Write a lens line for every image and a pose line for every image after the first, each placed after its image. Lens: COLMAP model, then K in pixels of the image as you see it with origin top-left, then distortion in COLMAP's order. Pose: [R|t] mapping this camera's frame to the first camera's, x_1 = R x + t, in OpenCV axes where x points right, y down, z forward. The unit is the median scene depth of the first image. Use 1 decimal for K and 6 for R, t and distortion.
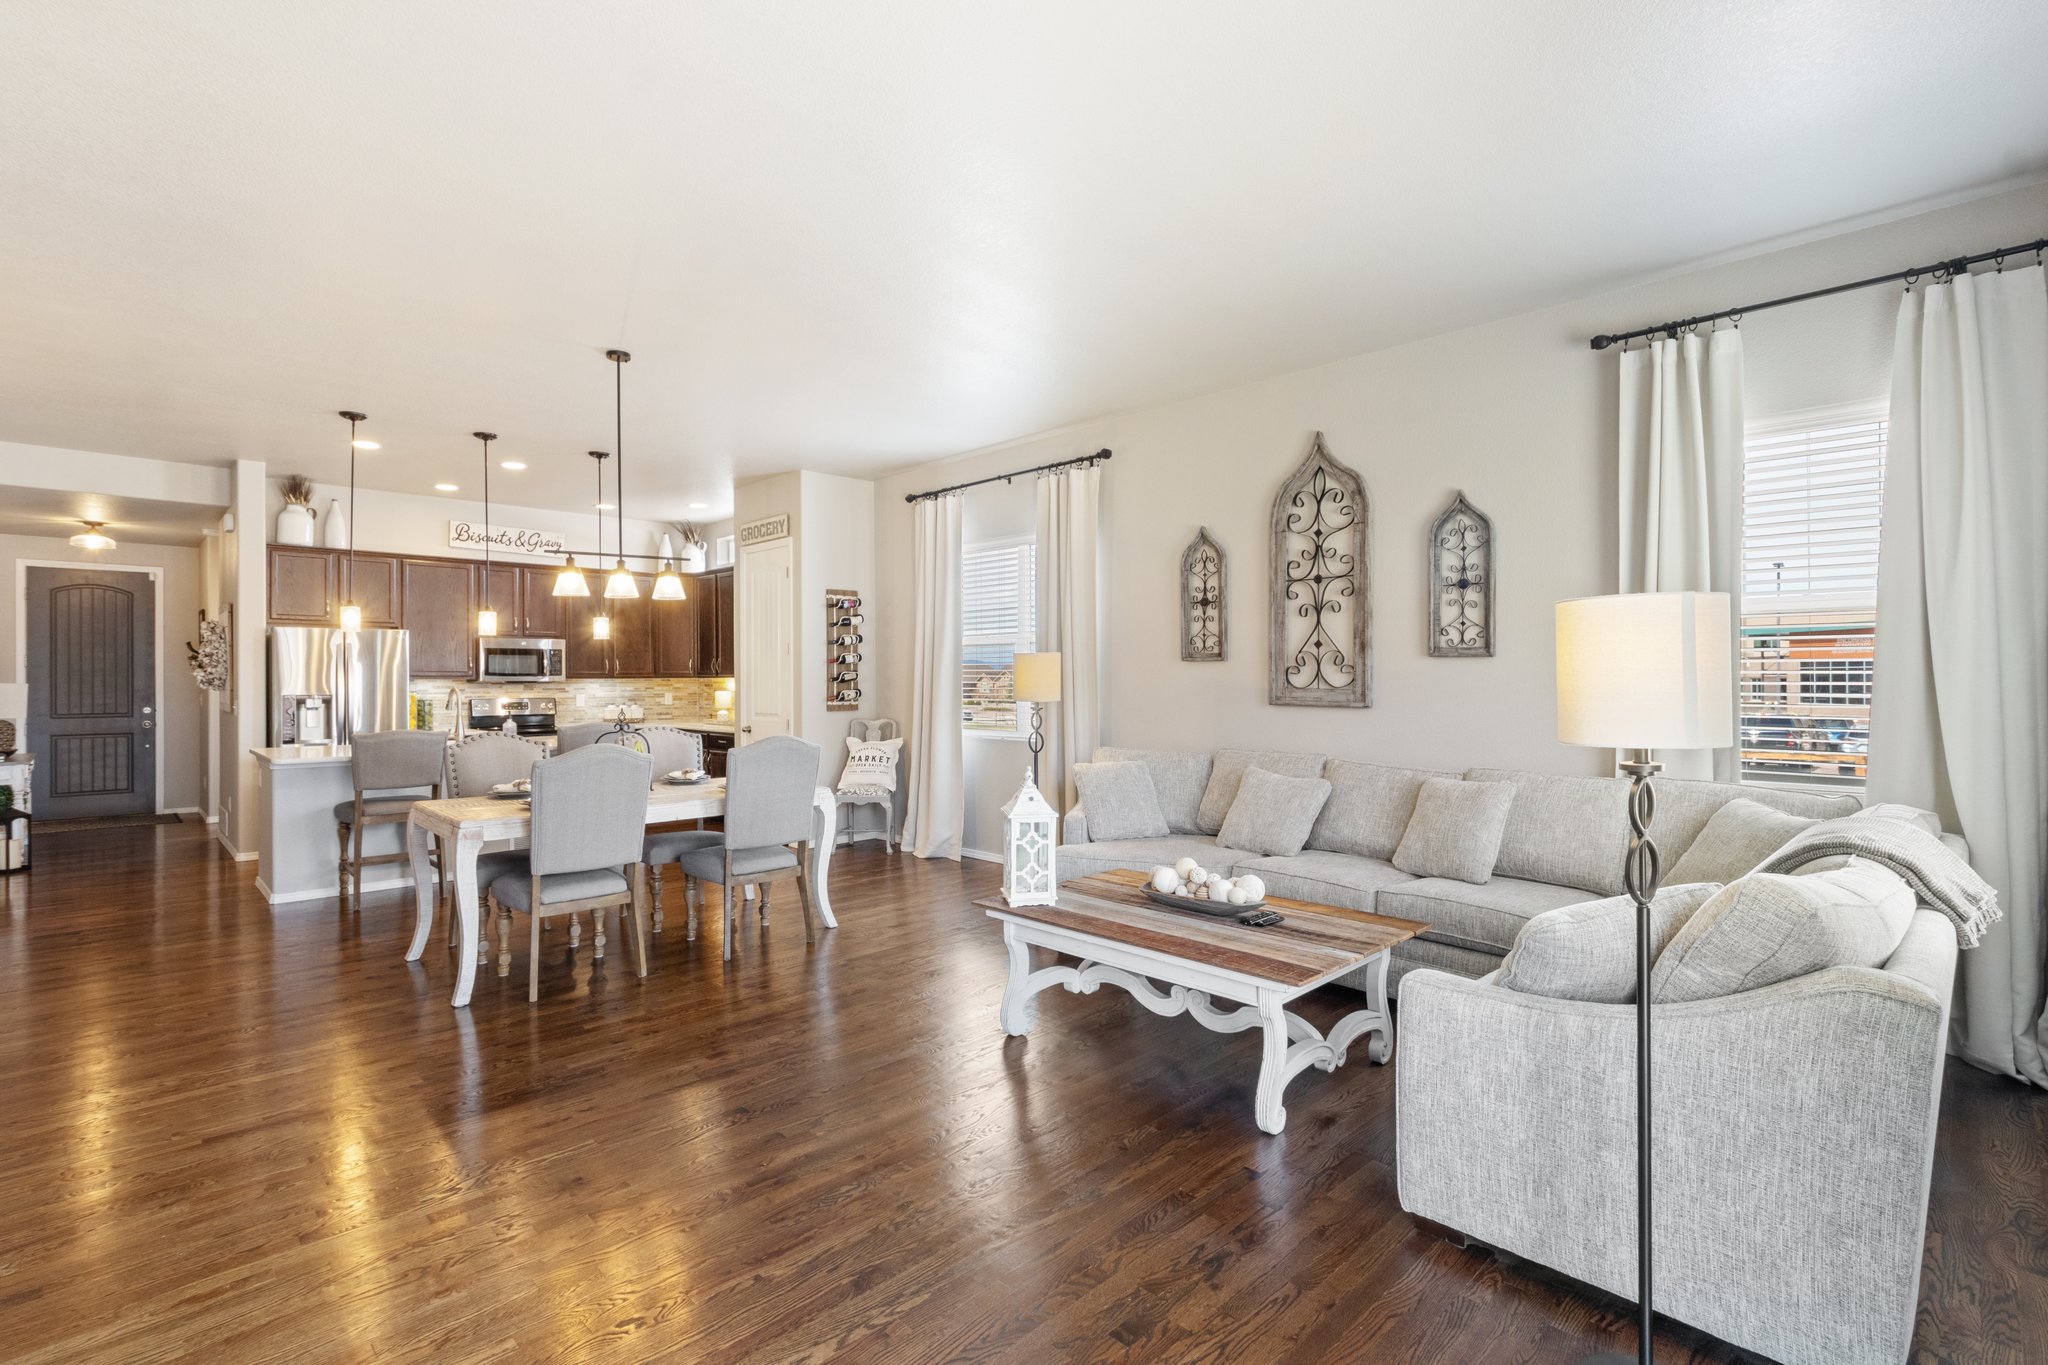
lens RADIAL K [[948.7, 0, 1007.4], [0, 948.7, 678.1], [0, 0, 1]] dist [0.001399, 0.000747]
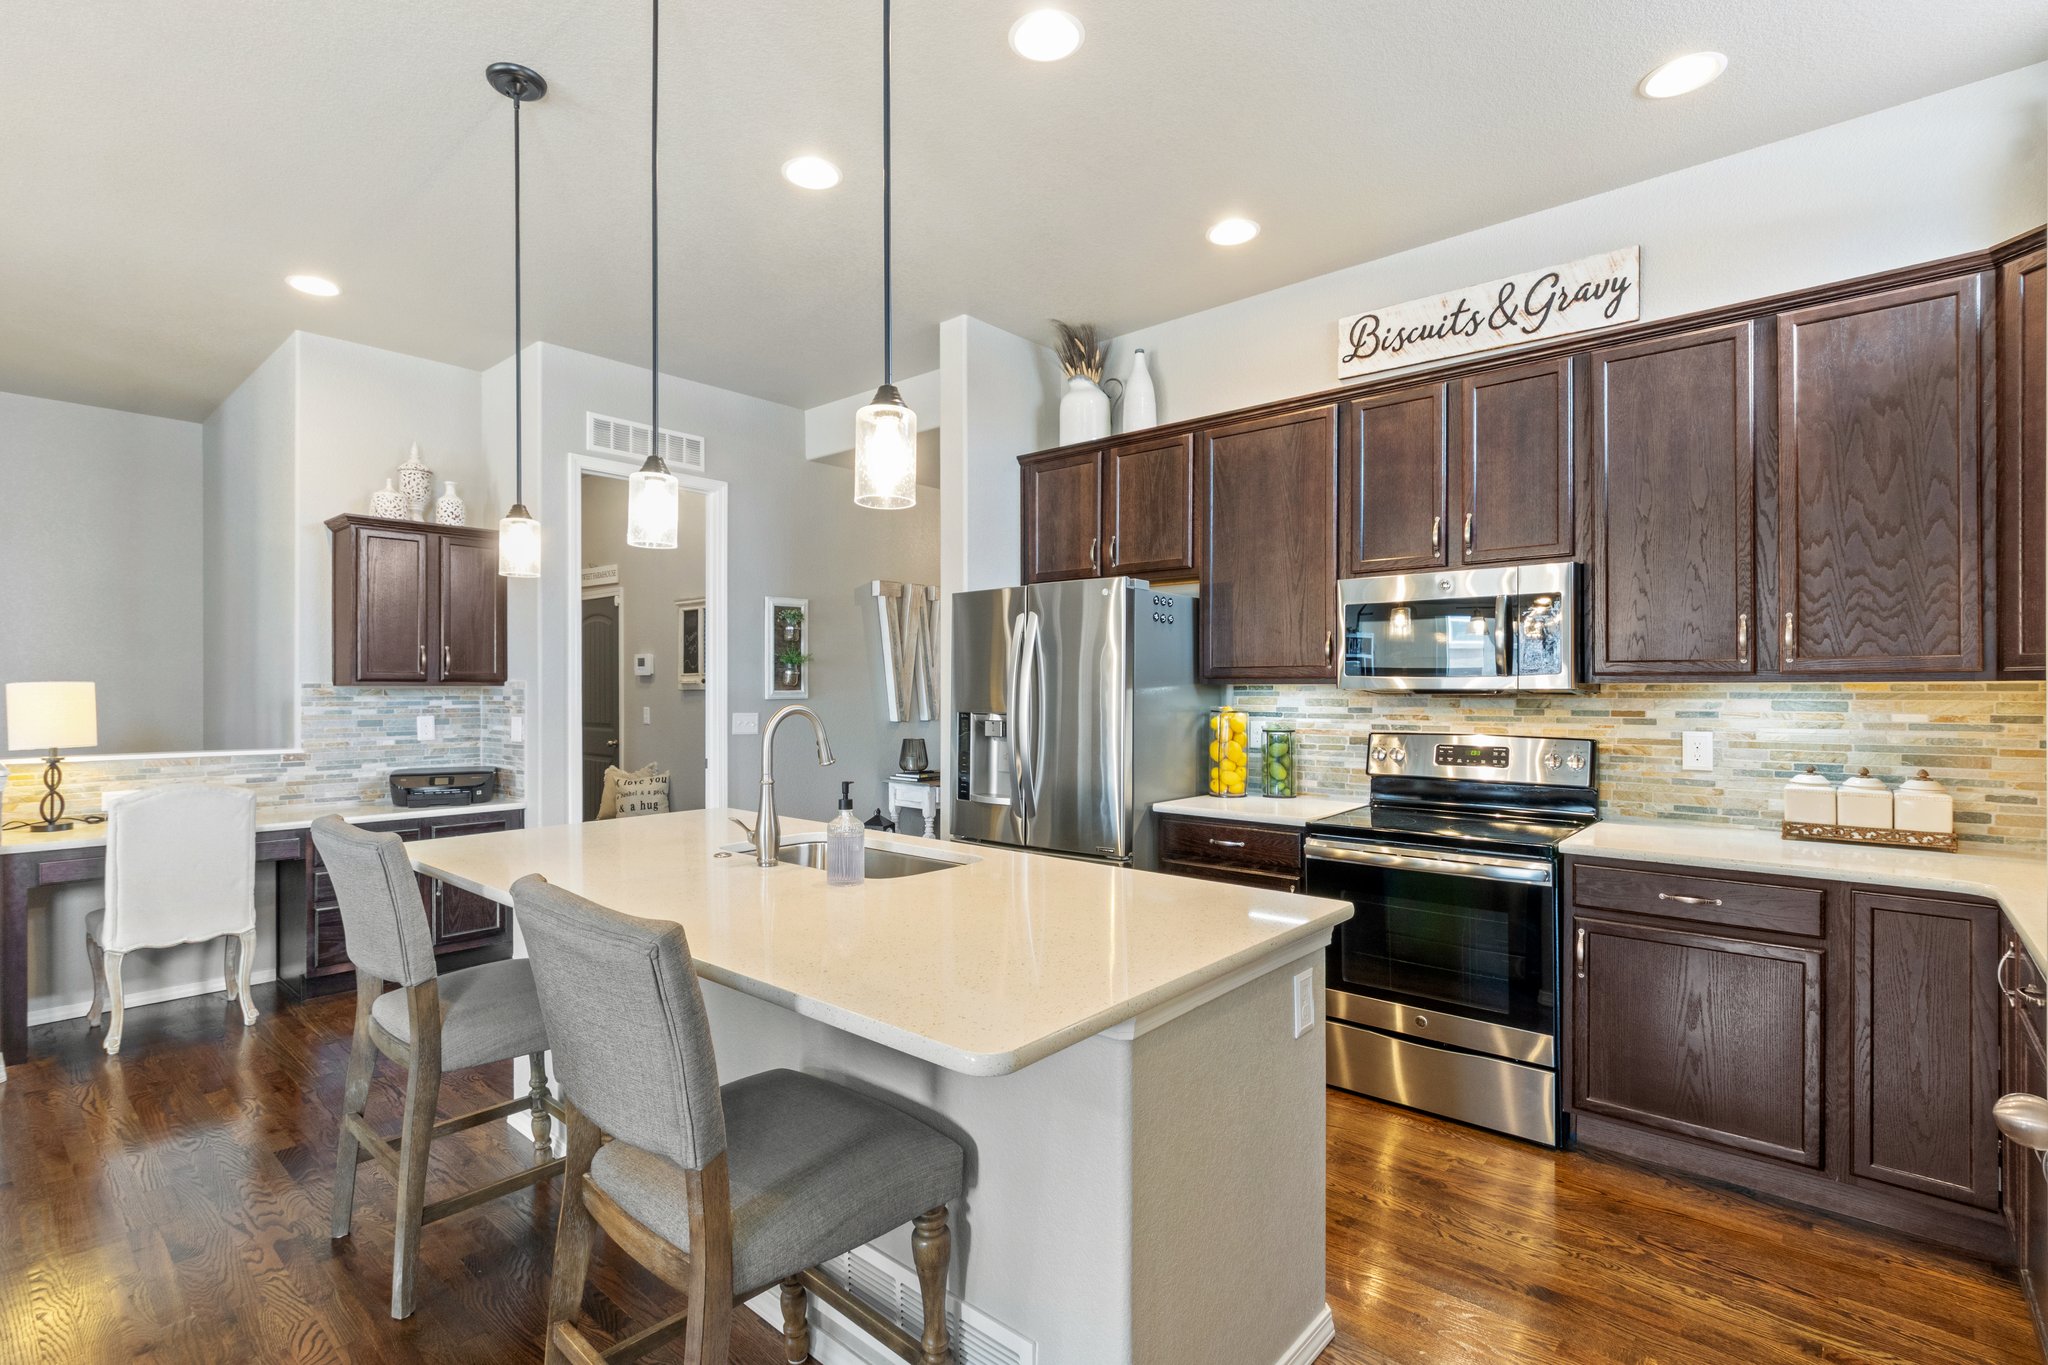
lens RADIAL K [[948.7, 0, 1007.4], [0, 948.7, 678.1], [0, 0, 1]] dist [0.001399, 0.000747]
pose [[0.087247, -0.004614, -0.996176, -0.189631], [0.003555, 0.999984, -0.004320, -0.000082], [0.996180, -0.003165, 0.087262, 0.886936]]
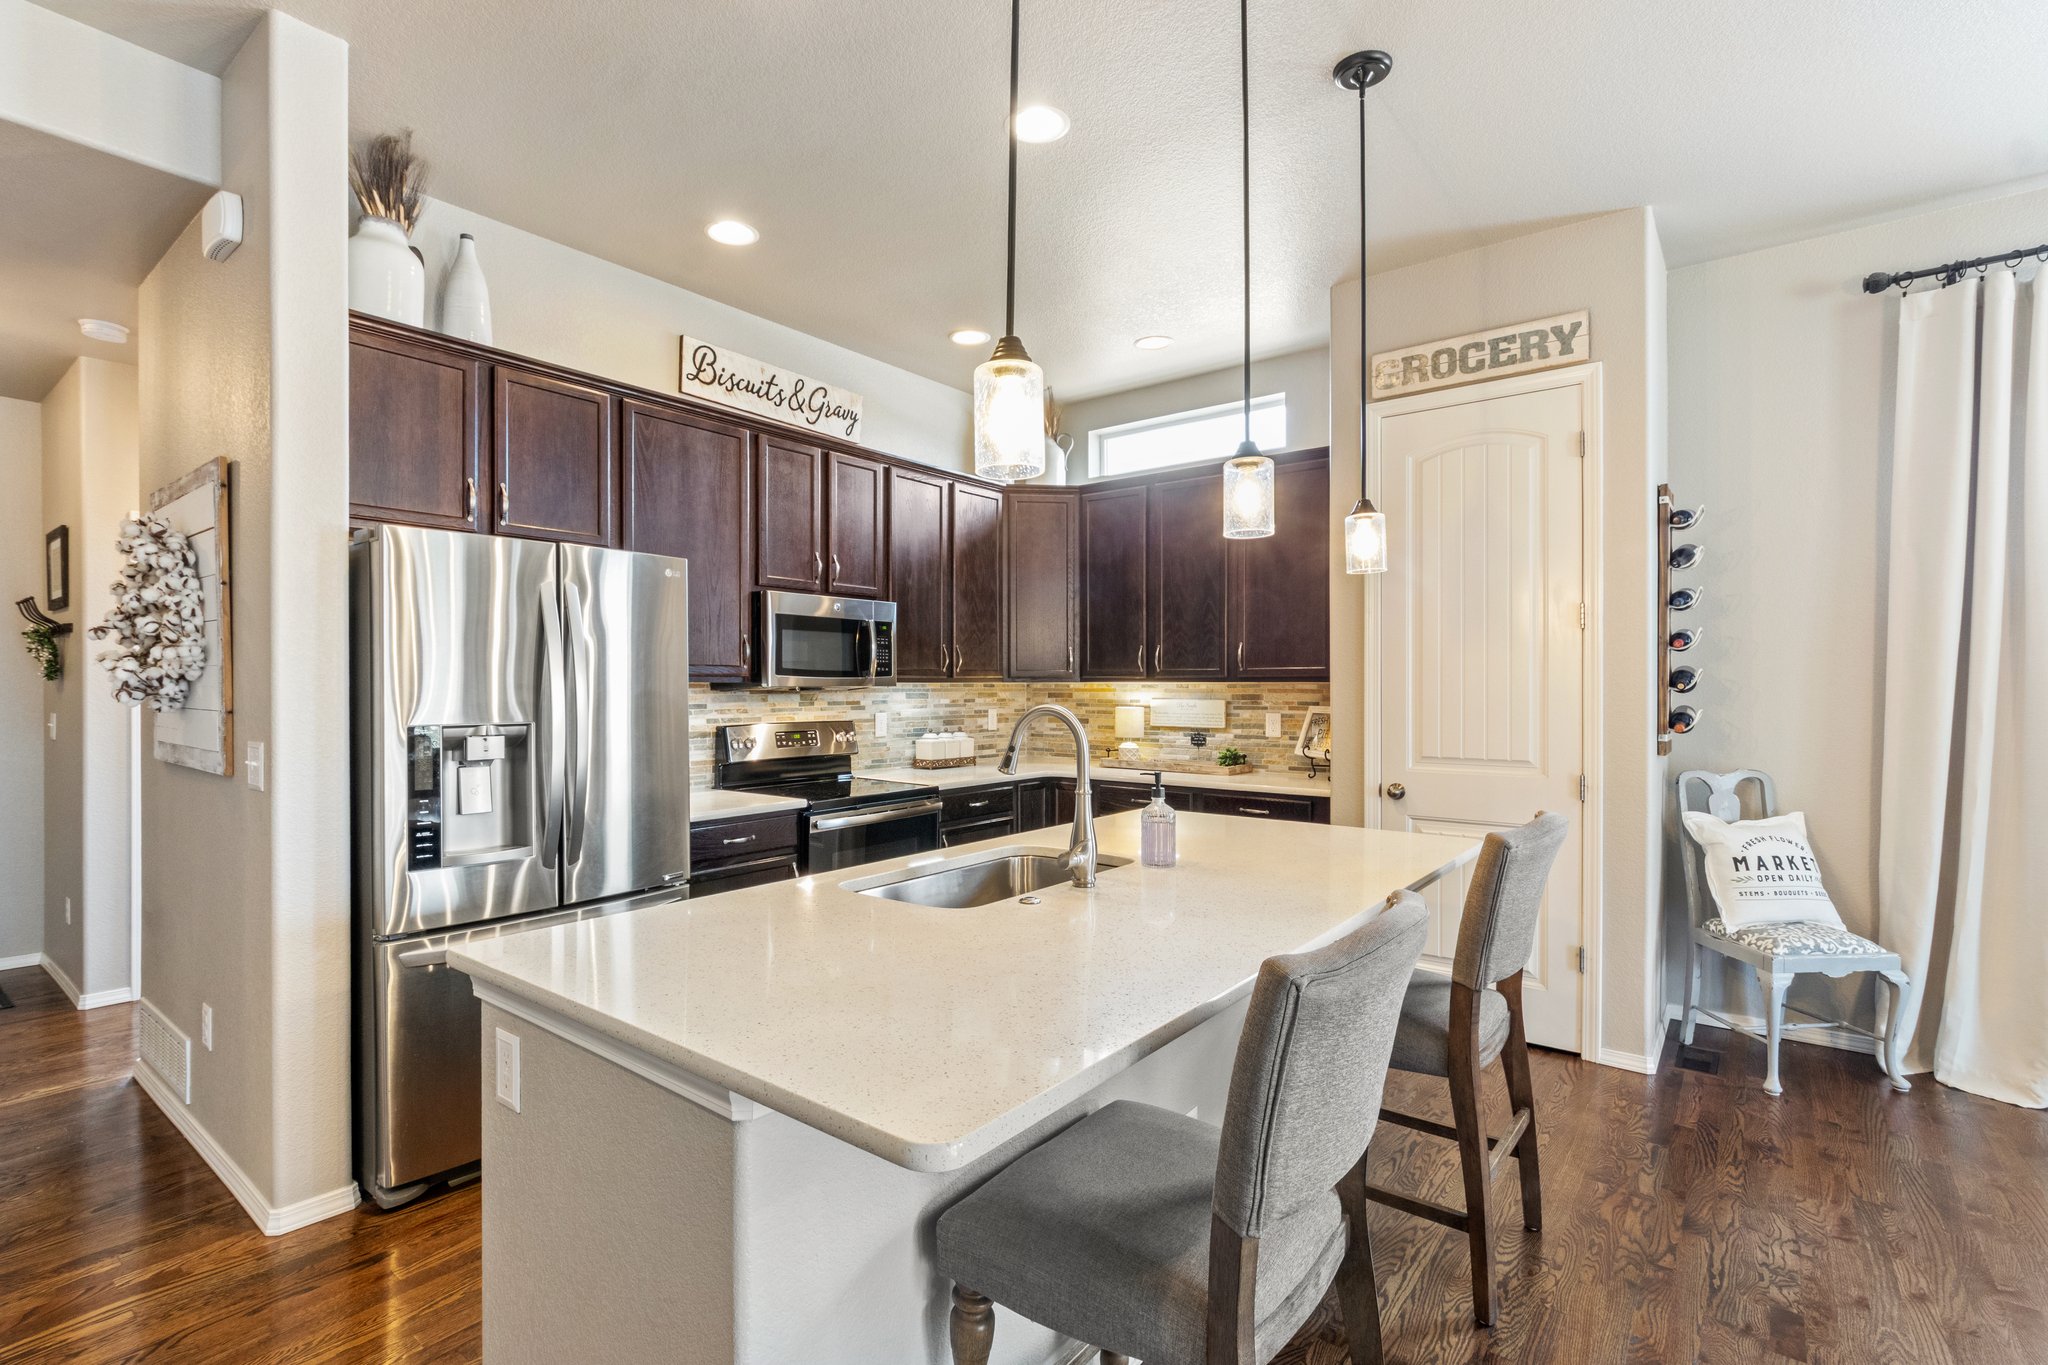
lens RADIAL K [[957.6, 0, 988.7], [0, 957.6, 684.3], [0, 0, 1]] dist [-0.002539, -0.000734]
pose [[0.991401, 0.003184, 0.130823, -0.549336], [-0.003268, 0.999995, 0.000427, 0.001677], [-0.130821, -0.000851, 0.991406, 0.577558]]
